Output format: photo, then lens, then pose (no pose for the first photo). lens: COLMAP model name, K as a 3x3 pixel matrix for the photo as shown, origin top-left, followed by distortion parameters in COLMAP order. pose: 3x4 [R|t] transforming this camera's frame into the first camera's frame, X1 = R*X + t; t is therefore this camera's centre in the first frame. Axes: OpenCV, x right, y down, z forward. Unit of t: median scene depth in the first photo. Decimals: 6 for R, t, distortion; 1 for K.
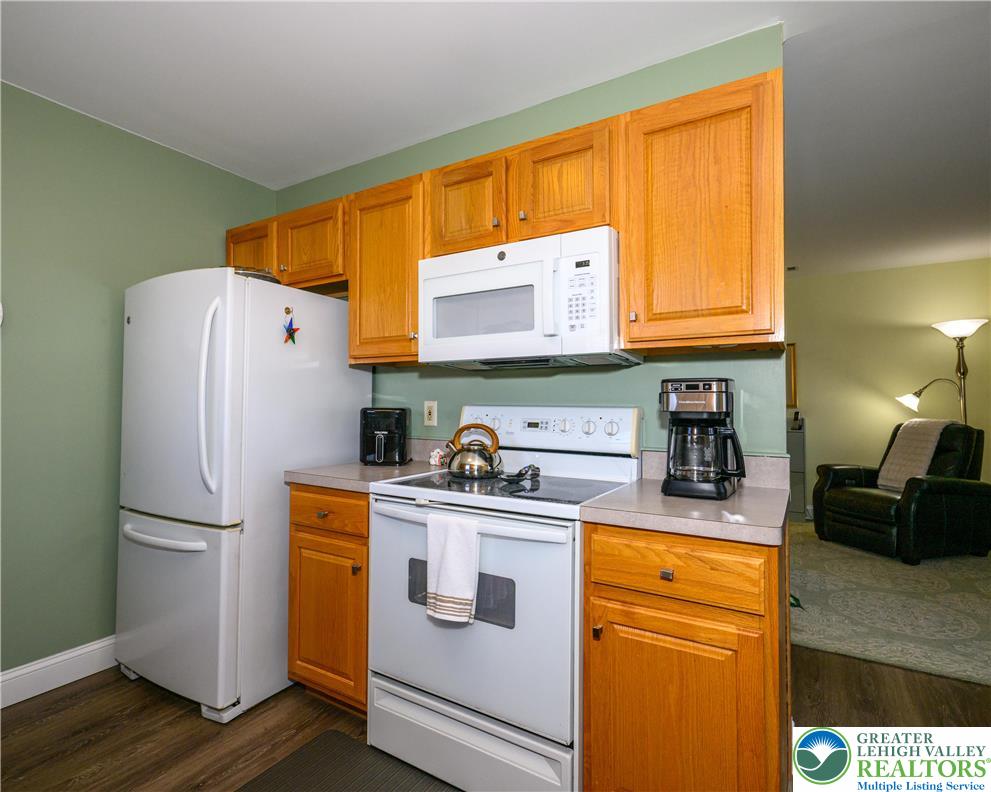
lens RADIAL K [[513.2, 0, 495.5], [0, 513.2, 396.0], [0, 0, 1]] dist [0.002951, 0.000404]
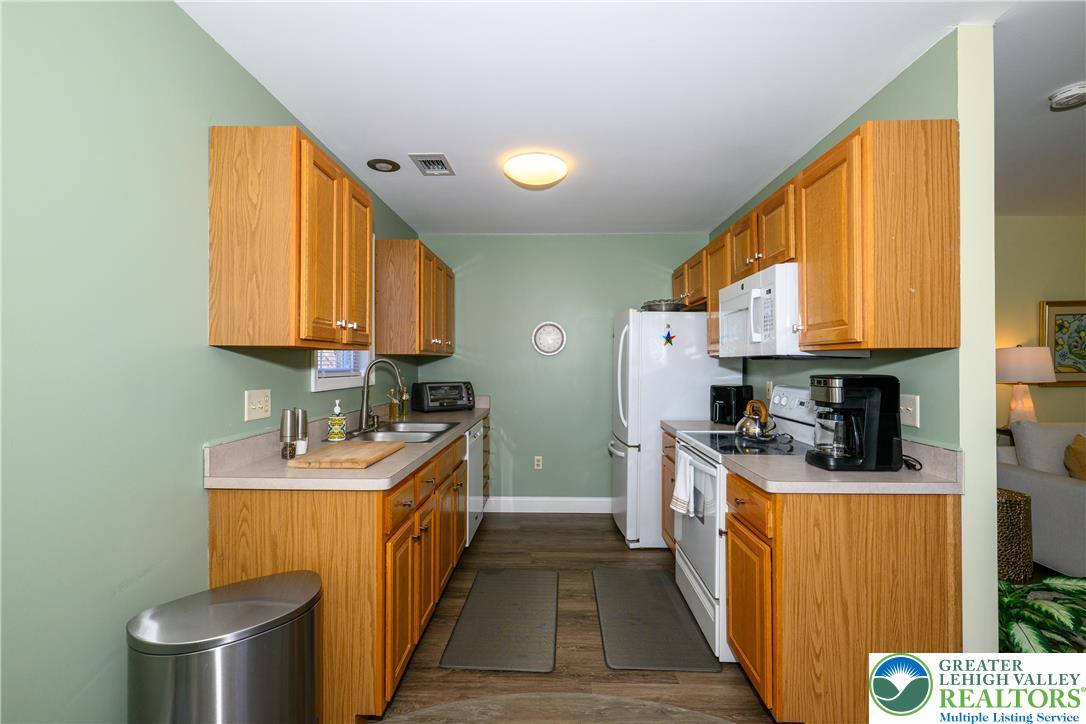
lens RADIAL K [[496.4, 0, 543.0], [0, 496.4, 362.0], [0, 0, 1]] dist [0.000191, 0.000088]
pose [[0.495827, -0.003742, -0.868413, 0.875427], [0.012465, 0.999918, 0.002808, -0.063214], [0.868332, -0.012218, 0.495833, -0.177281]]
